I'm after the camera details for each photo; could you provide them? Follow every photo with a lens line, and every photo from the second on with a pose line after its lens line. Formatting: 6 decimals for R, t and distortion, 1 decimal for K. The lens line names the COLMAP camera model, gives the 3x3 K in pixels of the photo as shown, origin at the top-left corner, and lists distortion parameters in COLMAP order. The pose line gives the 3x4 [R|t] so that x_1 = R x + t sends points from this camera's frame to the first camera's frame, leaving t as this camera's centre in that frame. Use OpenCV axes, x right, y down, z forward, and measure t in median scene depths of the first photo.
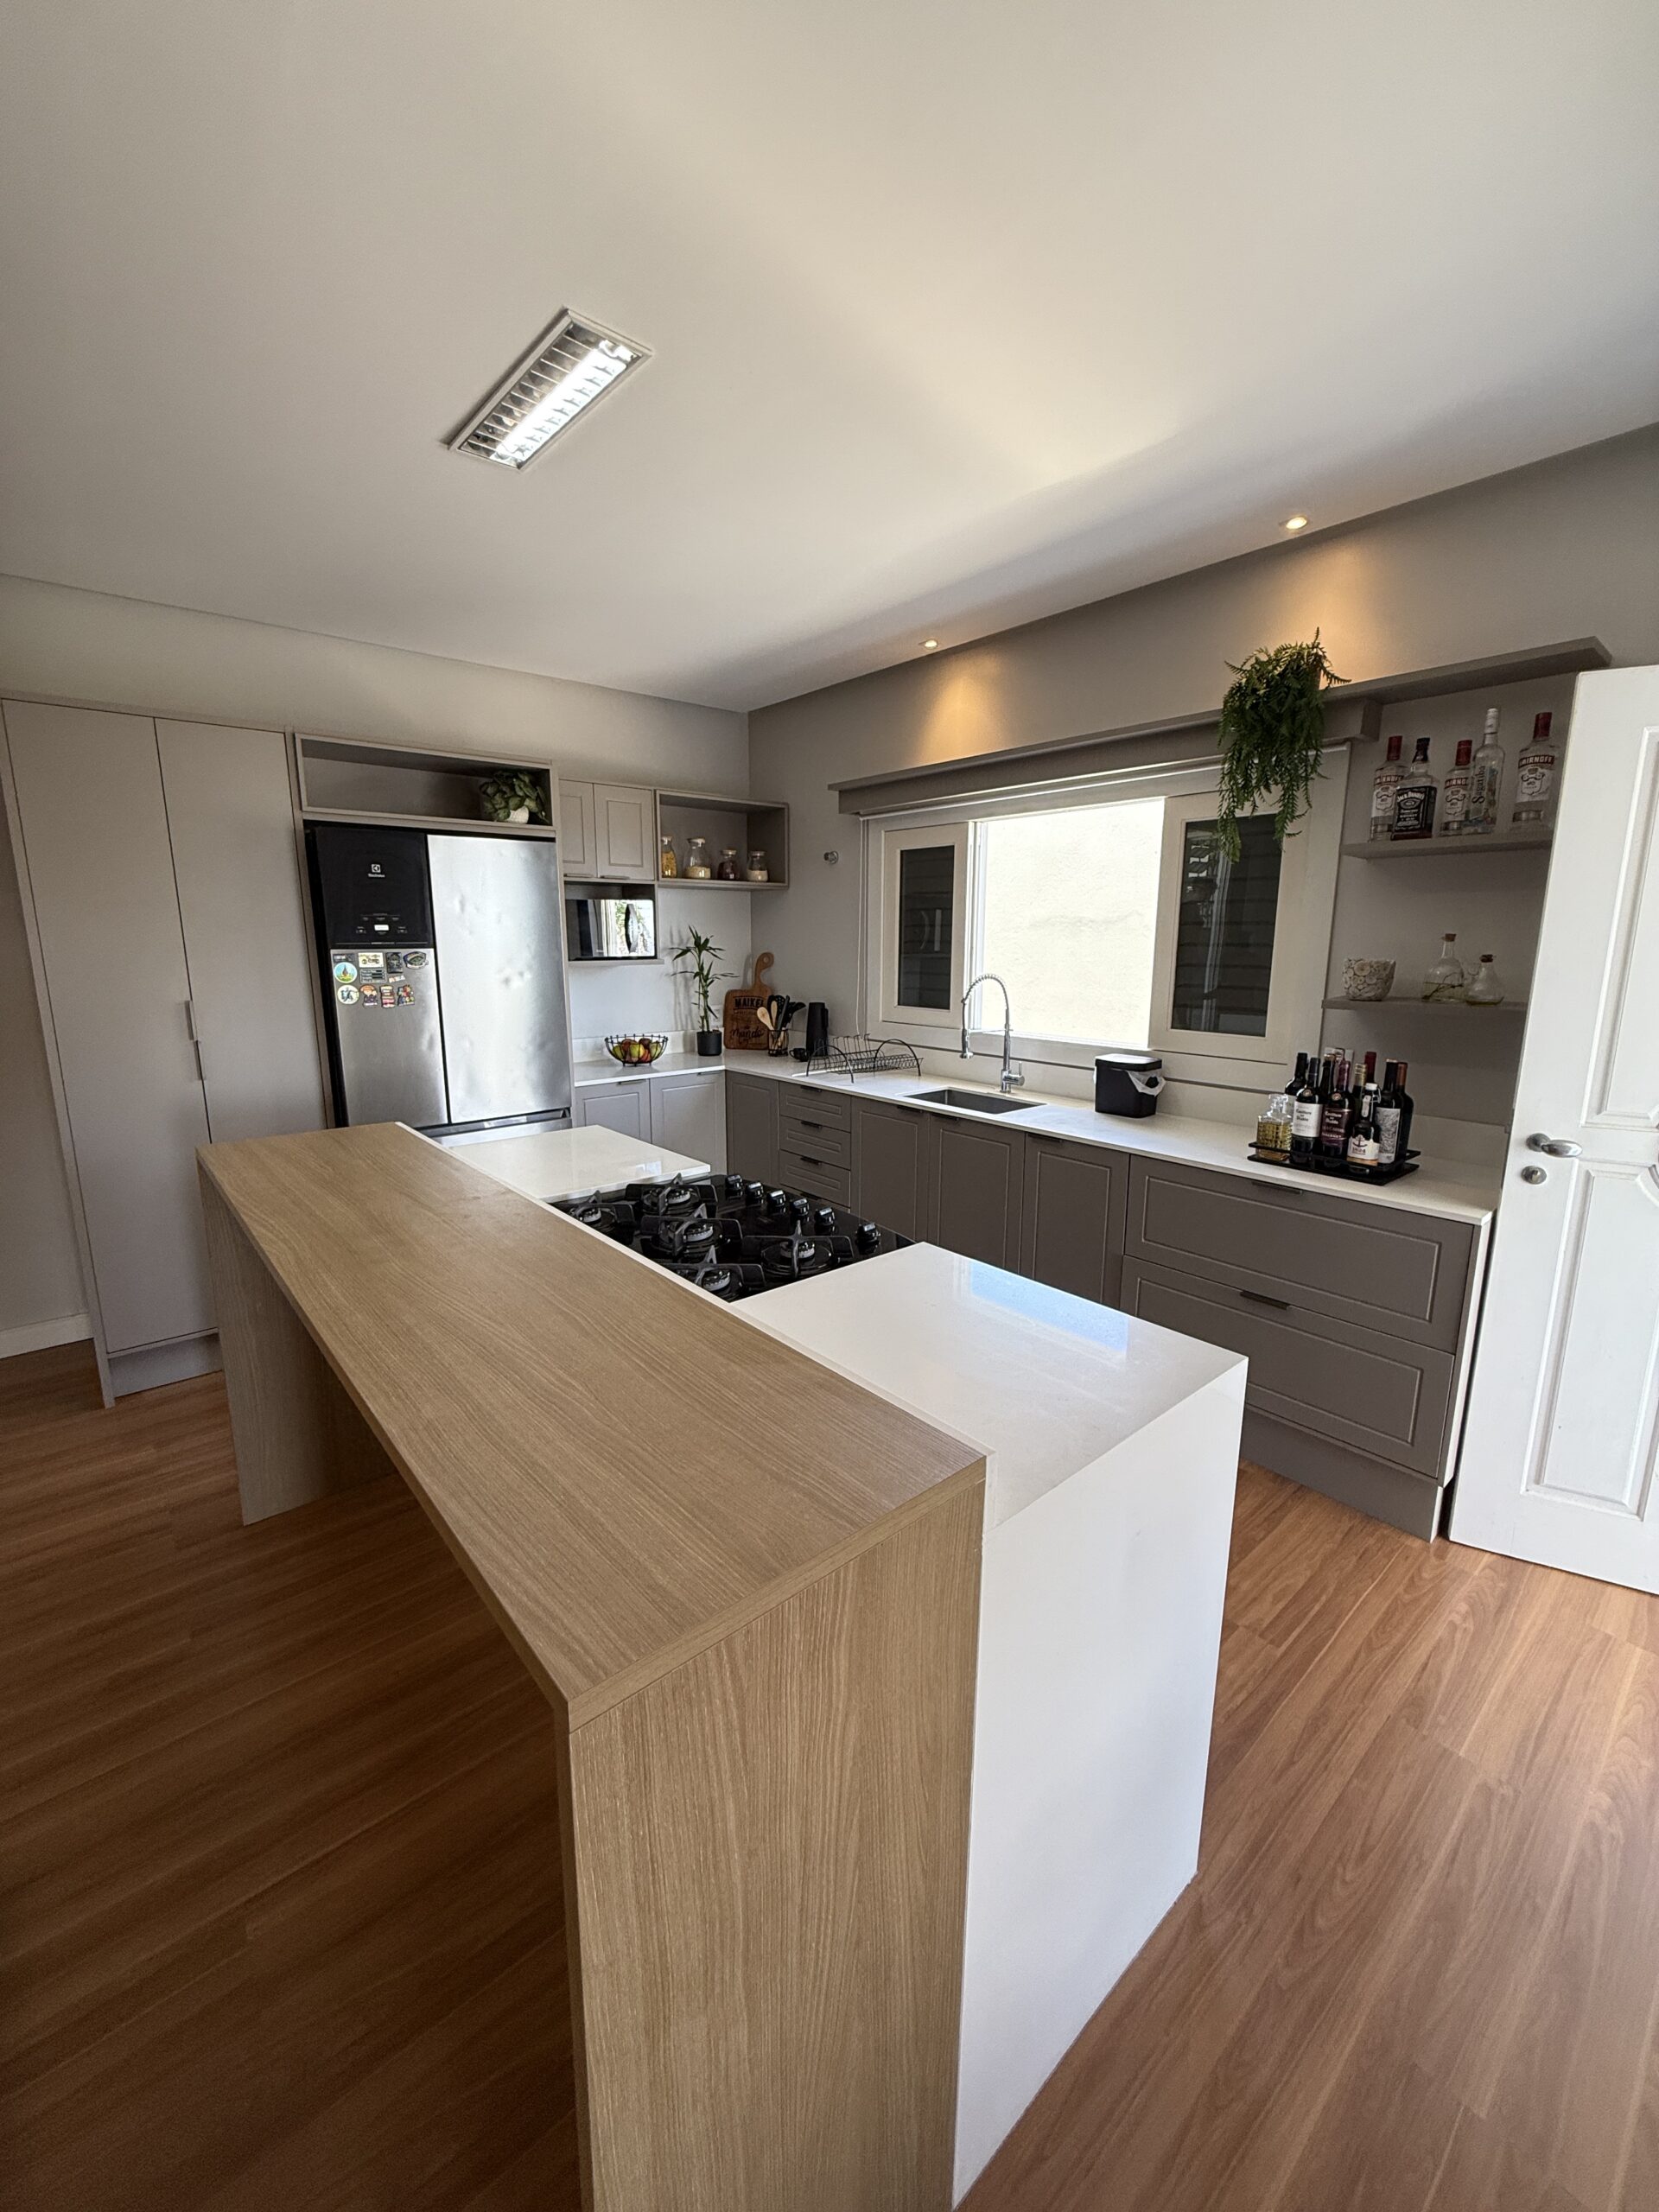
lens RADIAL K [[882.2, 0, 839.2], [0, 882.2, 1103.8], [0, 0, 1]] dist [-0.002223, -0.000425]
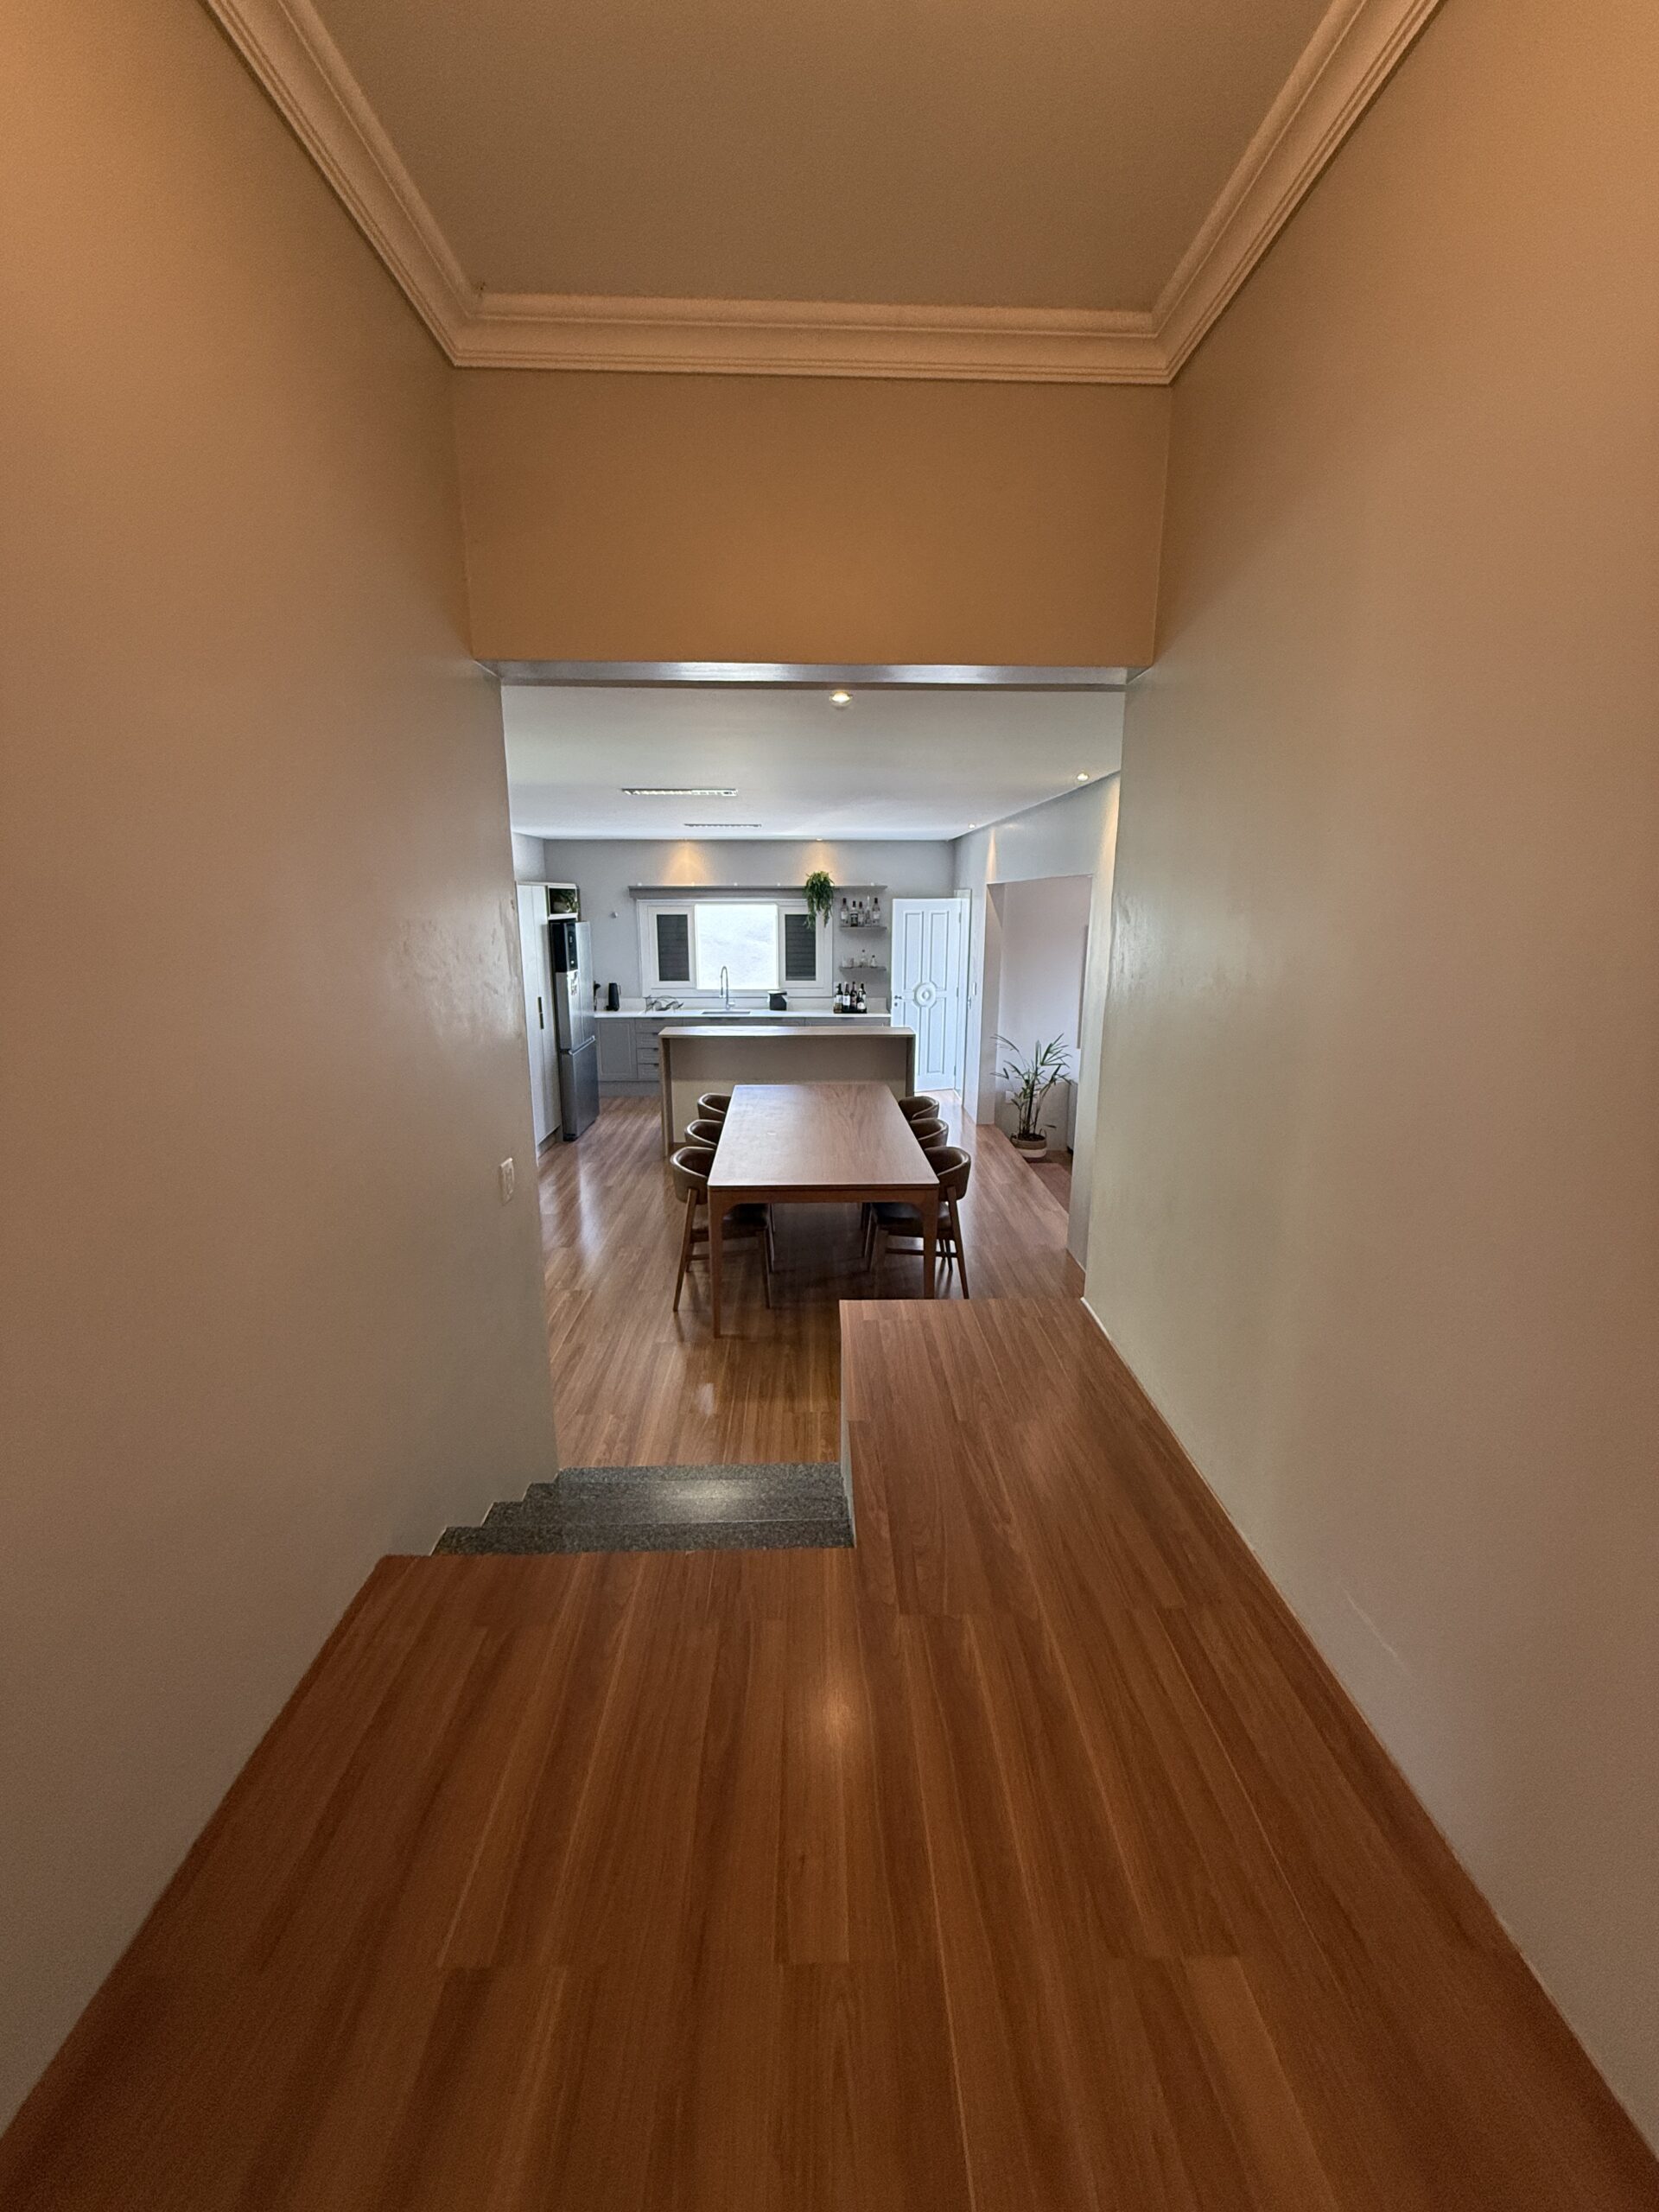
lens RADIAL K [[882.2, 0, 832.5], [0, 882.2, 1112.3], [0, 0, 1]] dist [-0.002223, -0.000425]
pose [[0.627679, -0.182779, 0.756711, -2.076909], [0.148723, 0.982297, 0.113905, 0.041704], [-0.764134, 0.041045, 0.643750, -1.163568]]
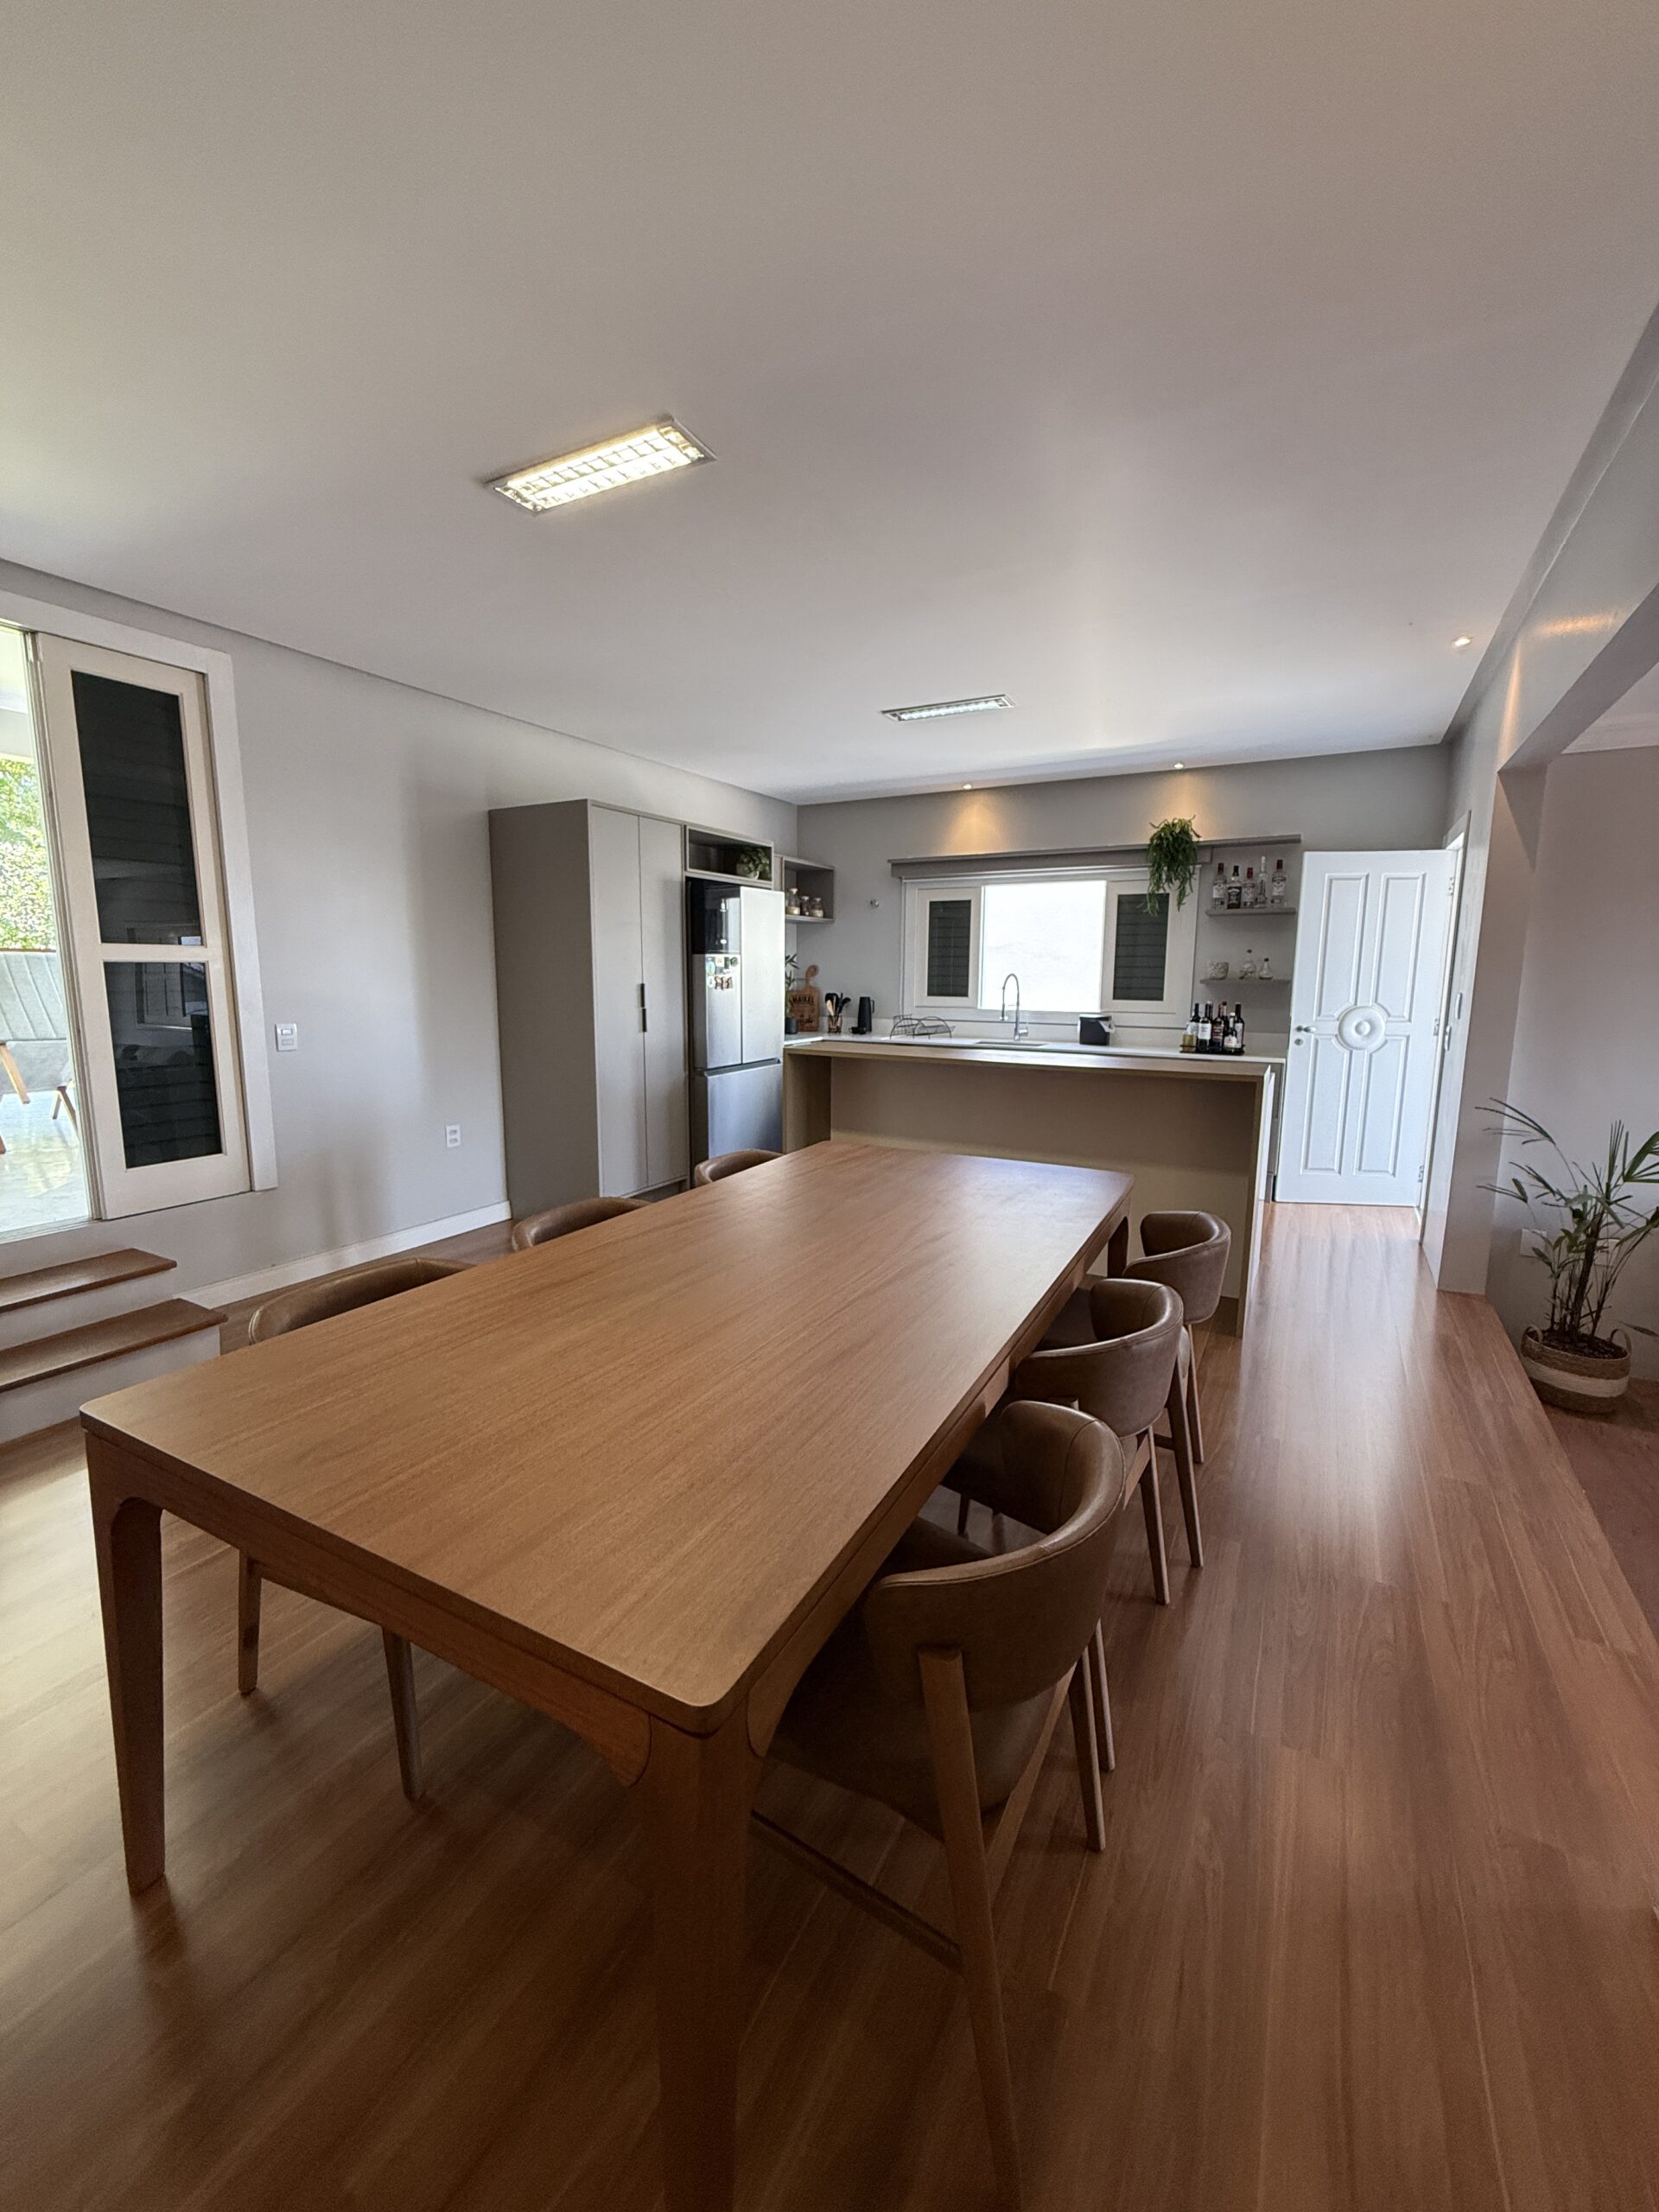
lens RADIAL K [[882.2, 0, 837.2], [0, 882.2, 1104.7], [0, 0, 1]] dist [-0.002223, -0.000425]
pose [[0.934032, -0.049760, 0.353707, -0.953414], [0.063327, 0.997631, -0.026880, 0.170450], [-0.351531, 0.047506, 0.934970, -0.630835]]
